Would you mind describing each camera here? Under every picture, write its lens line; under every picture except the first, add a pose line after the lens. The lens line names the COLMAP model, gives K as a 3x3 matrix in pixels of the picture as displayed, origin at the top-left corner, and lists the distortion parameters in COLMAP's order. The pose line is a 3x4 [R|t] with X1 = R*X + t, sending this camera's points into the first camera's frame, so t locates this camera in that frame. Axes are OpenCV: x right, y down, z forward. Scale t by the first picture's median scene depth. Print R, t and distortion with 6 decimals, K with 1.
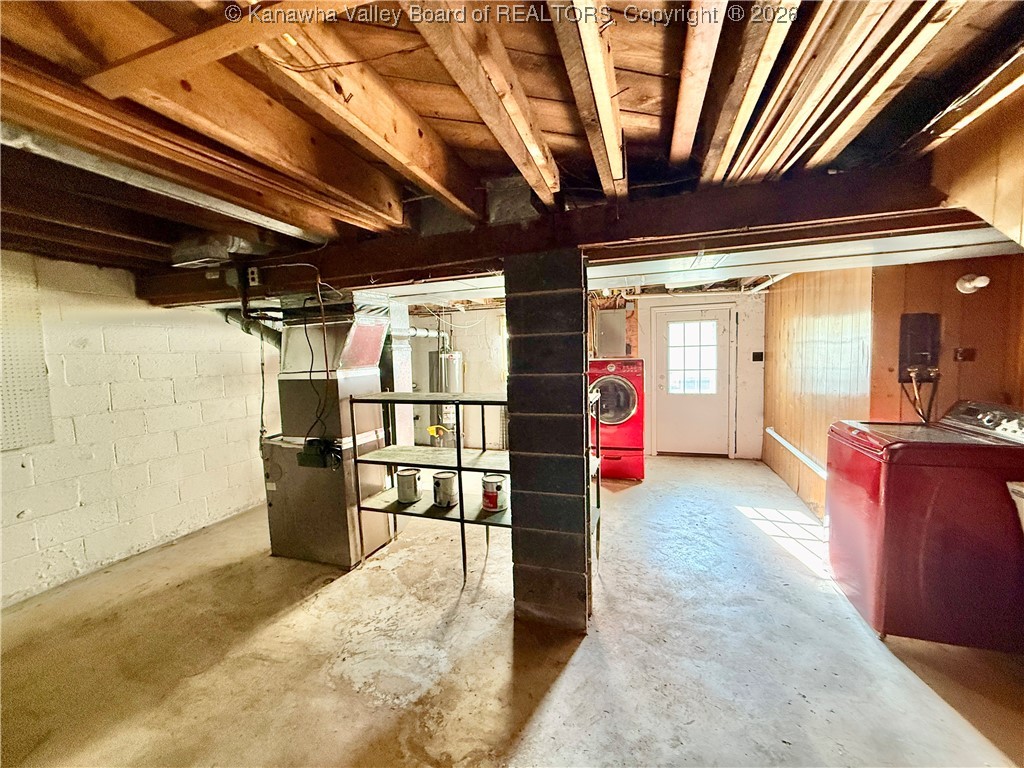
lens RADIAL K [[407.5, 0, 512.6], [0, 407.5, 384.2], [0, 0, 1]] dist [-0.000676, -0.000153]
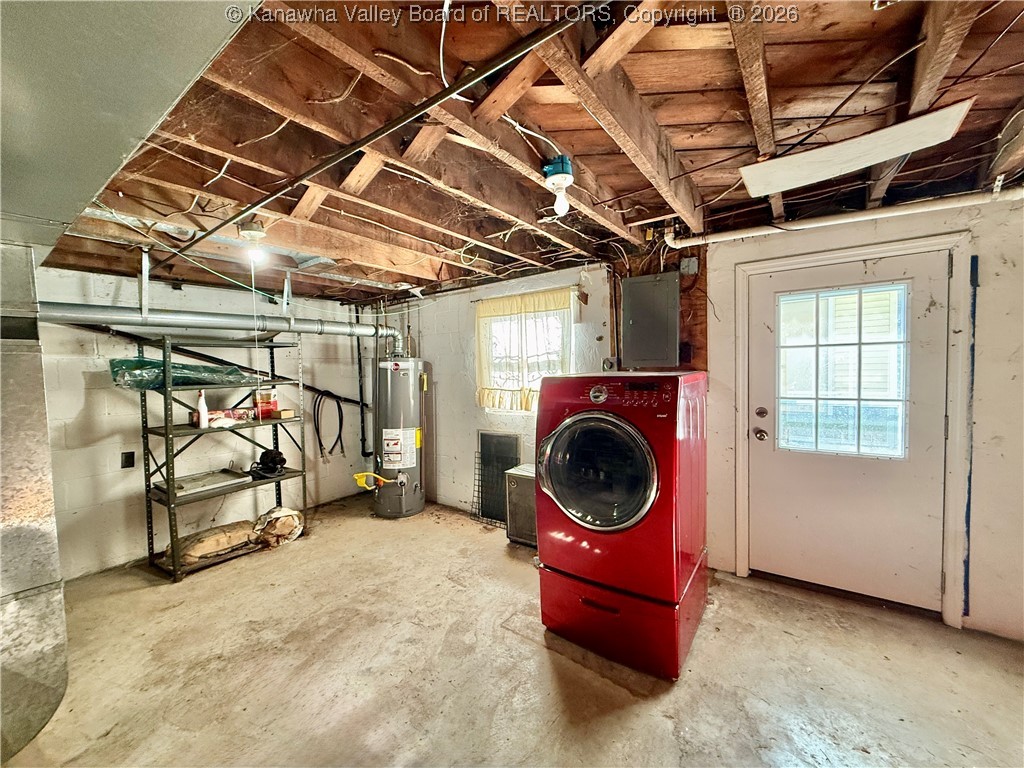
lens RADIAL K [[407.5, 0, 509.7], [0, 407.5, 384.8], [0, 0, 1]] dist [-0.000676, -0.000153]
pose [[0.953815, 0.023244, -0.299495, 0.233352], [-0.033983, 0.998951, -0.030697, -0.025053], [0.298467, 0.039457, 0.953604, 0.472372]]
